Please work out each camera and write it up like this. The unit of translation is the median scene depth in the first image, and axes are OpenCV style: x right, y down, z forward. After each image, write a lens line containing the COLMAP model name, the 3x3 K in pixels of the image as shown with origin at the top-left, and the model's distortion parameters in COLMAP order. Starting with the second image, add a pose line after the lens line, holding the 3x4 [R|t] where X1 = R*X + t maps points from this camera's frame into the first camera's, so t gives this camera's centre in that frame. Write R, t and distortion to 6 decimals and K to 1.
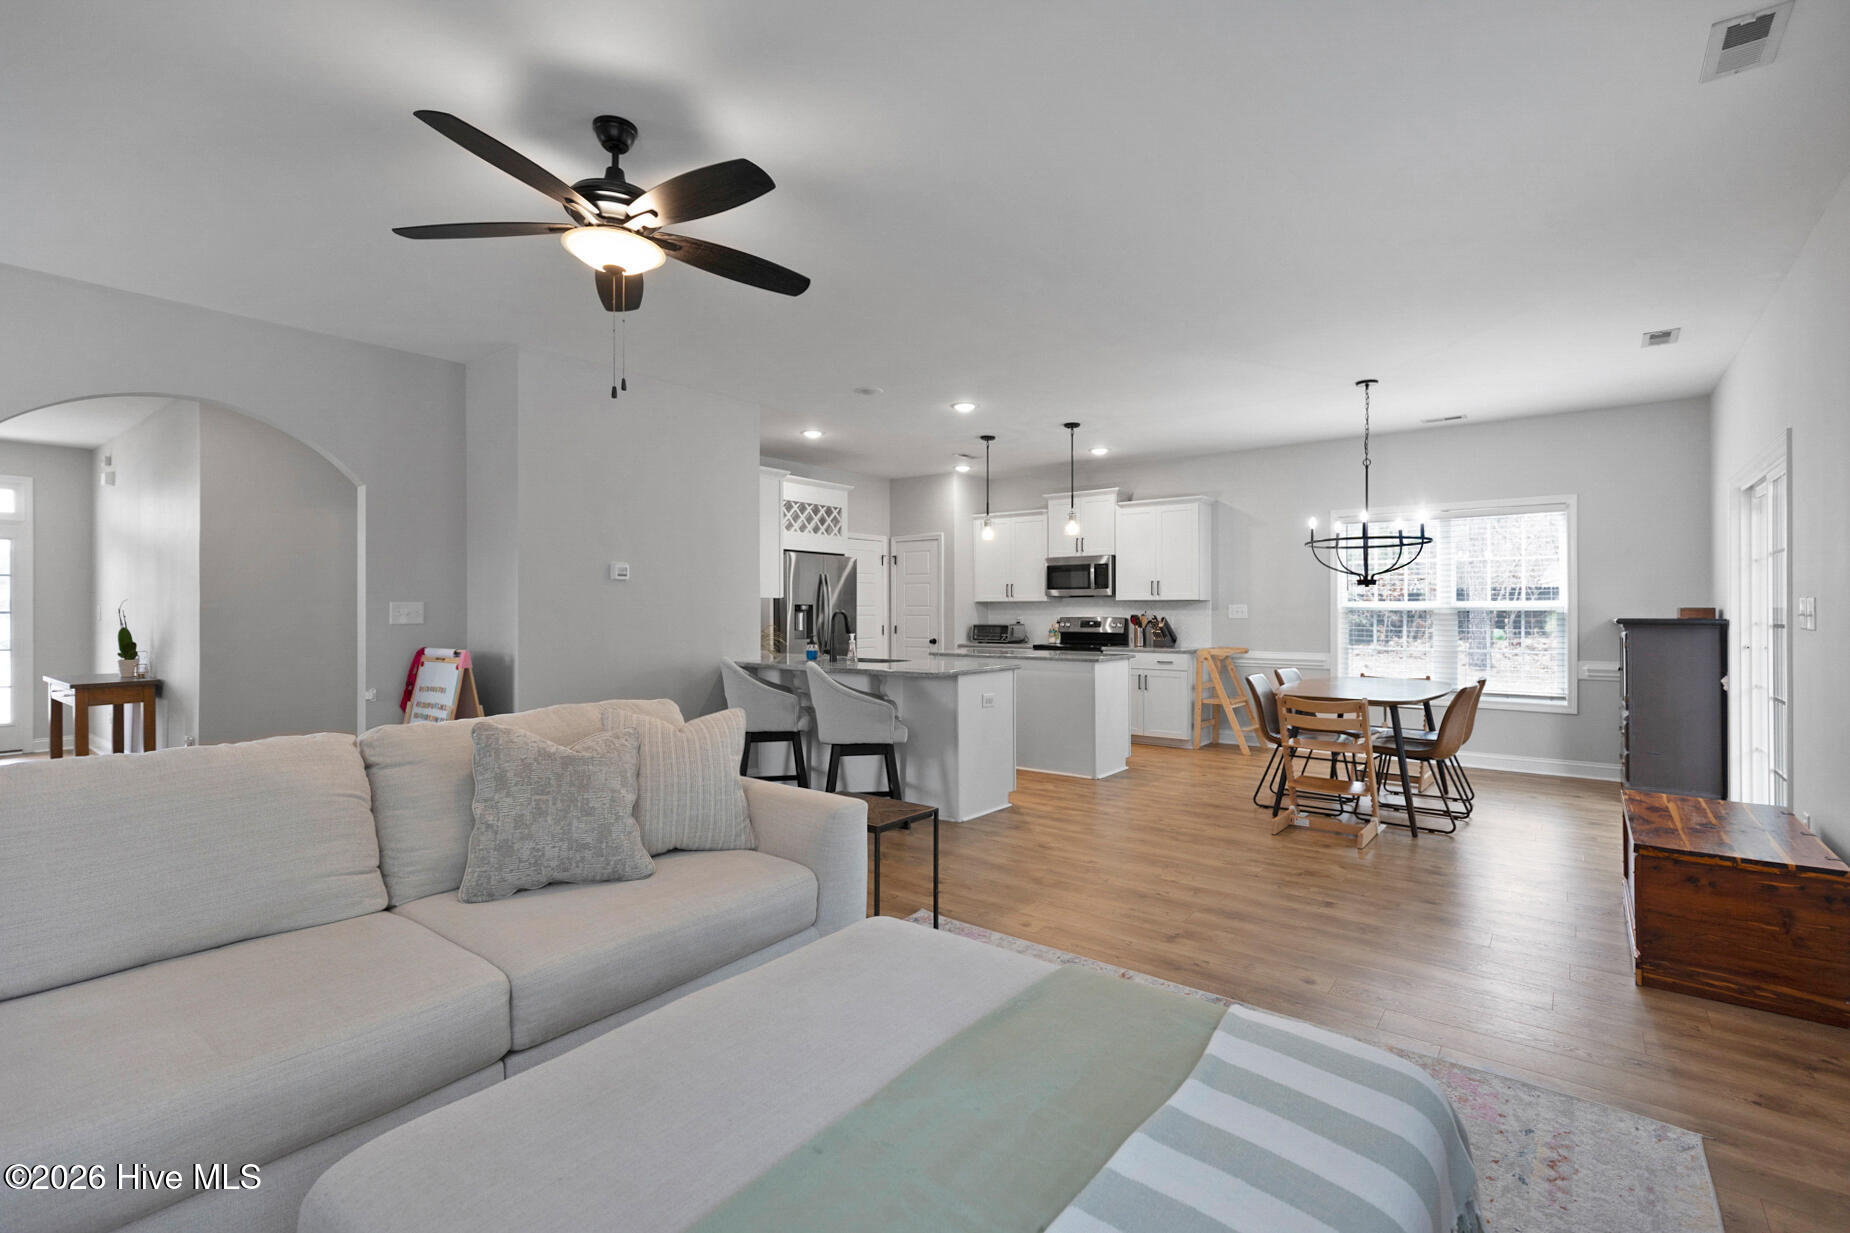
lens RADIAL K [[832.0, 0, 931.0], [0, 832.0, 609.1], [0, 0, 1]] dist [0.001026, 0.000521]
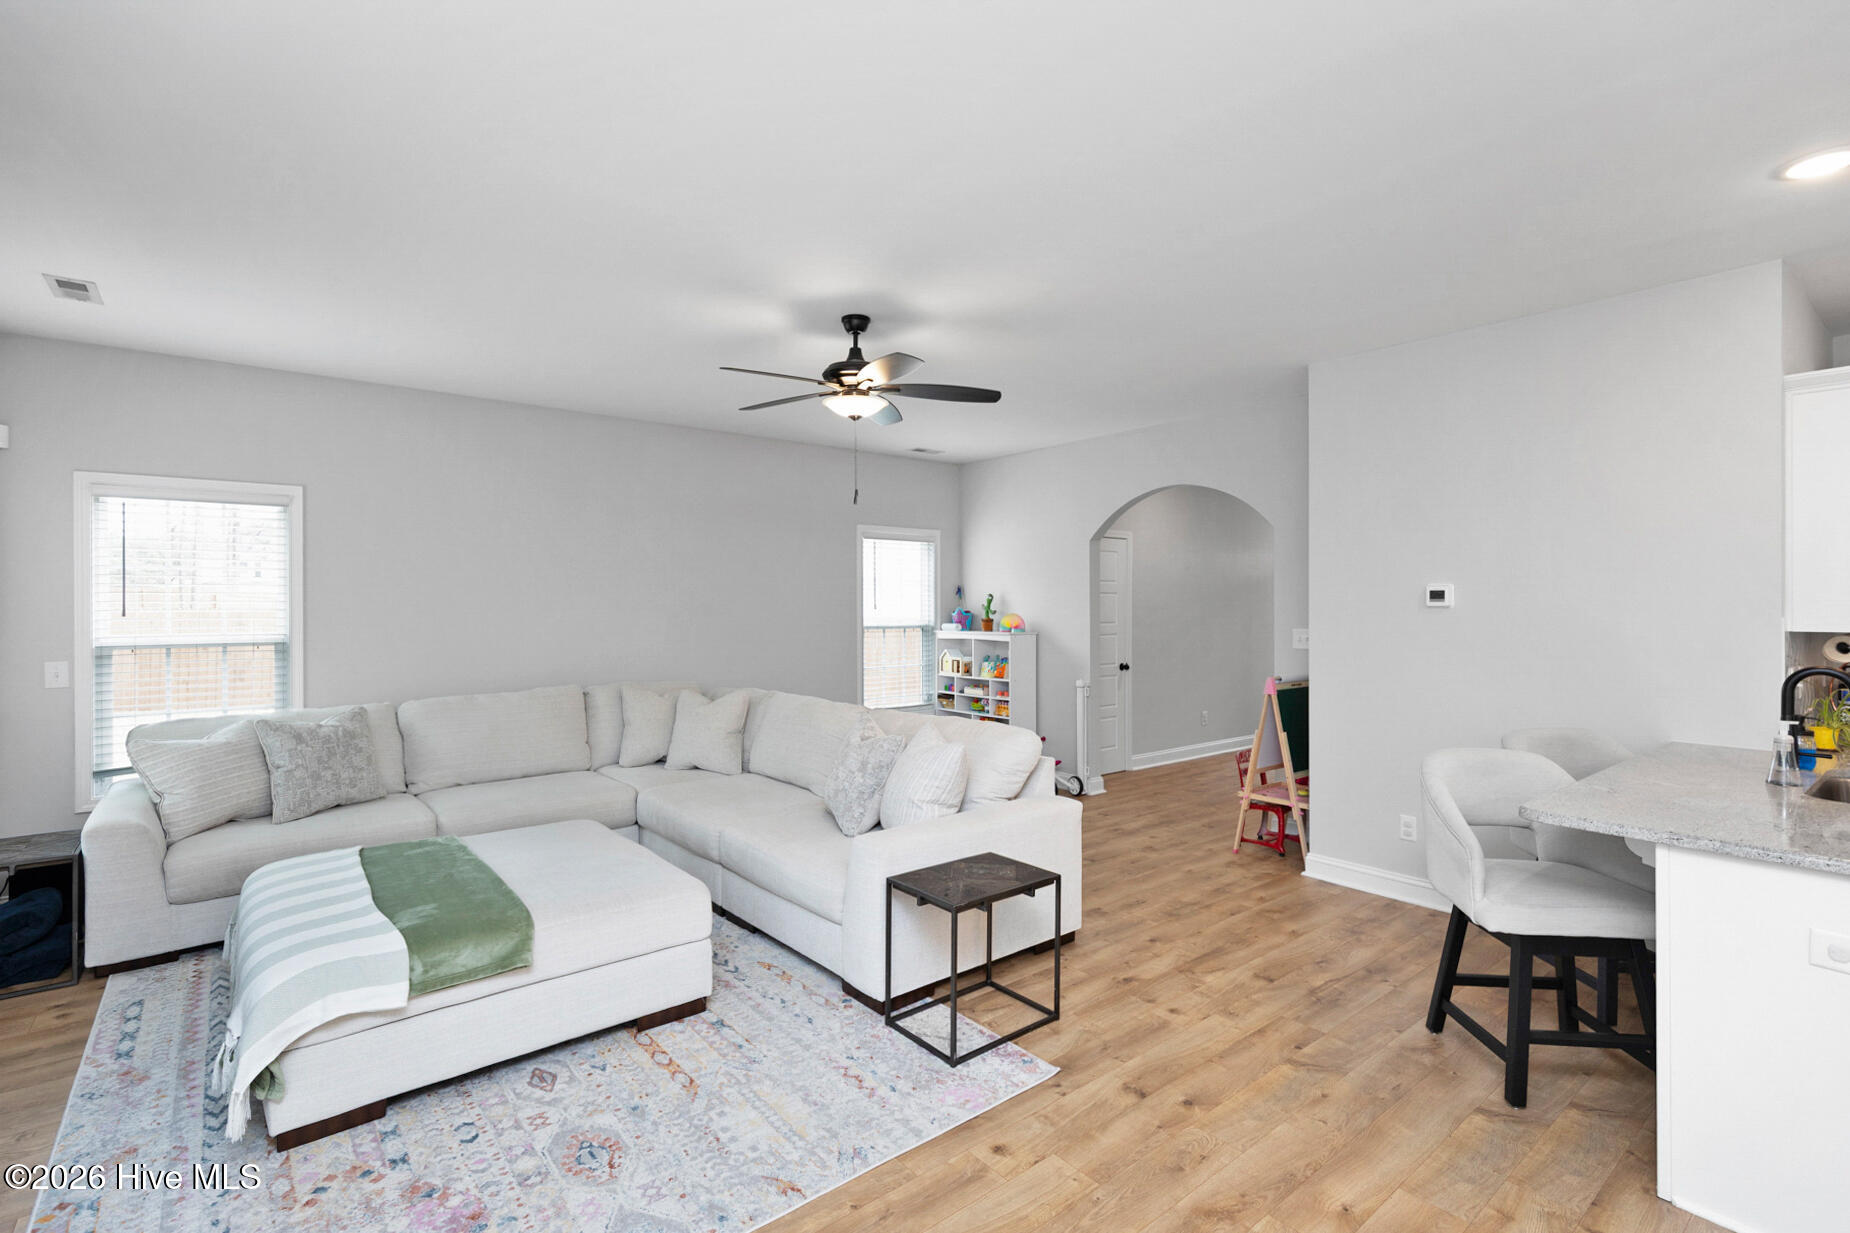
lens RADIAL K [[836.5, 0, 891.4], [0, 836.5, 613.6], [0, 0, 1]] dist [-0.001761, -0.000016]
pose [[-0.244315, 0.006643, -0.969673, 0.320336], [0.002012, 0.999978, 0.006343, -0.022419], [0.969694, -0.000402, -0.244323, 0.442607]]
